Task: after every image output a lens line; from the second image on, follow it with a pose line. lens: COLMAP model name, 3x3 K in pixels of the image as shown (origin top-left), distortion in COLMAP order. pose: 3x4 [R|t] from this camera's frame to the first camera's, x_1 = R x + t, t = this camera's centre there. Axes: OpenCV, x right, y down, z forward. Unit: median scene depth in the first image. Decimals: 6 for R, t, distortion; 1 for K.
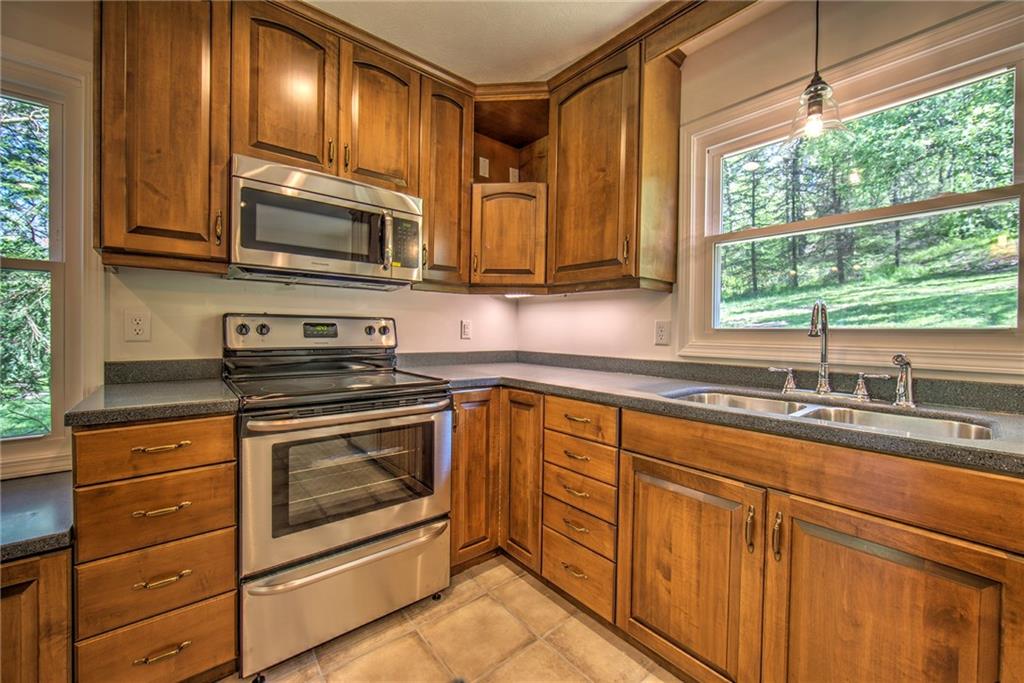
lens RADIAL K [[402.2, 0, 512.0], [0, 402.2, 334.8], [0, 0, 1]] dist [-0.011985, 0.000192]
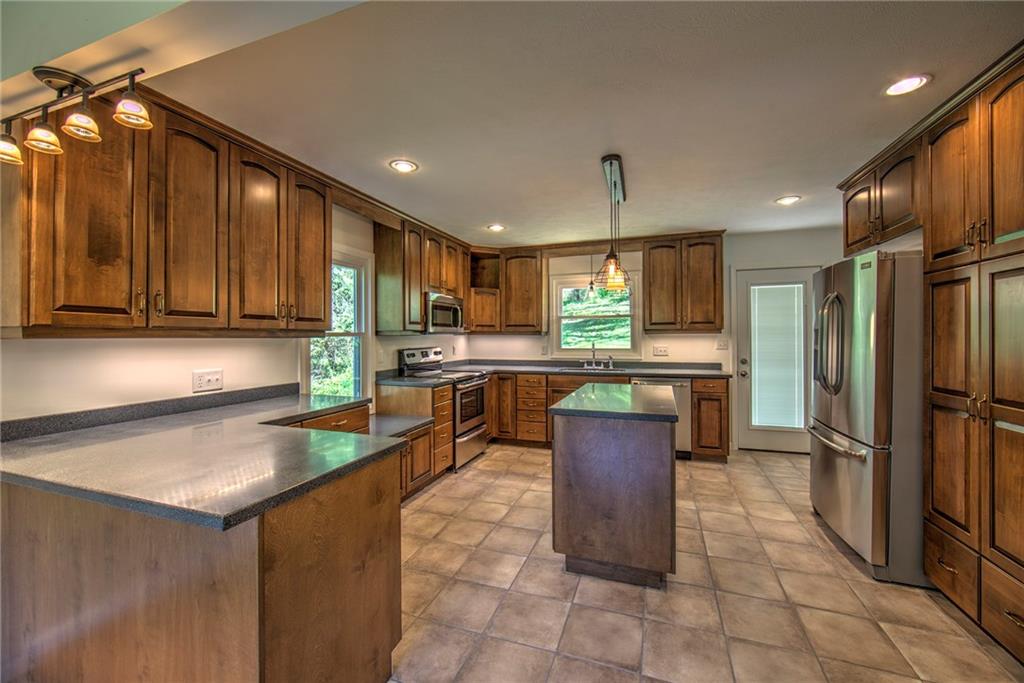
lens RADIAL K [[402.2, 0, 513.6], [0, 402.2, 335.3], [0, 0, 1]] dist [-0.011985, 0.000192]
pose [[0.860773, -0.017449, 0.508690, -1.330555], [0.022239, 0.999747, -0.003339, -0.112200], [-0.508503, 0.014188, 0.860943, -1.386053]]
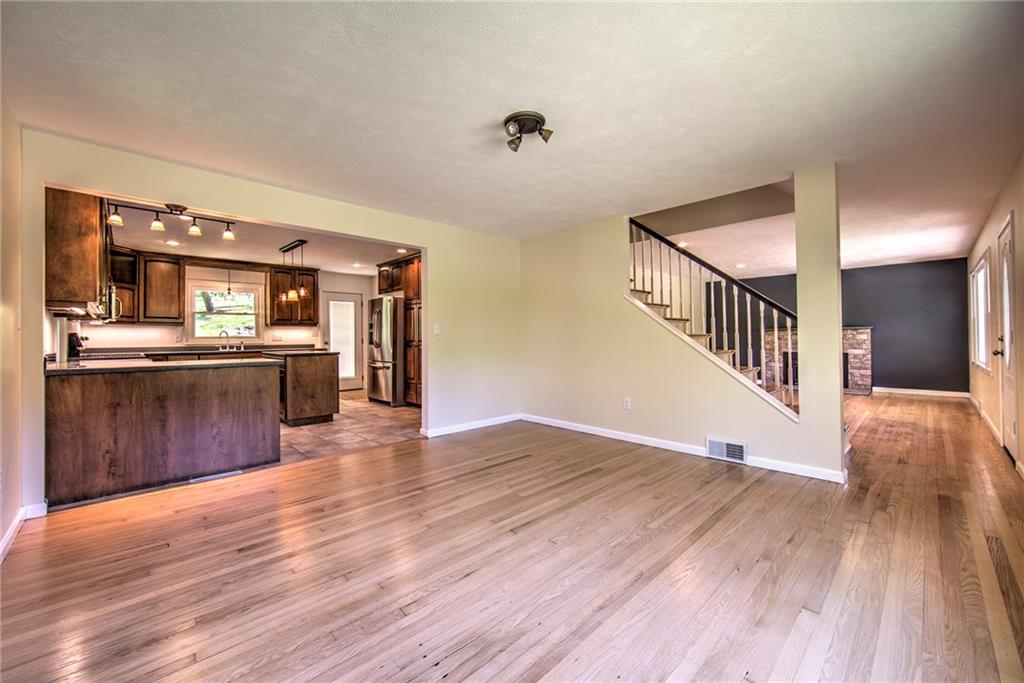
lens RADIAL K [[402.2, 0, 508.5], [0, 402.2, 337.3], [0, 0, 1]] dist [-0.011985, 0.000192]
pose [[-0.062875, -0.012353, 0.997945, -3.523990], [0.017799, 0.999750, 0.013497, -0.008259], [-0.997863, 0.018611, -0.062639, -1.734361]]
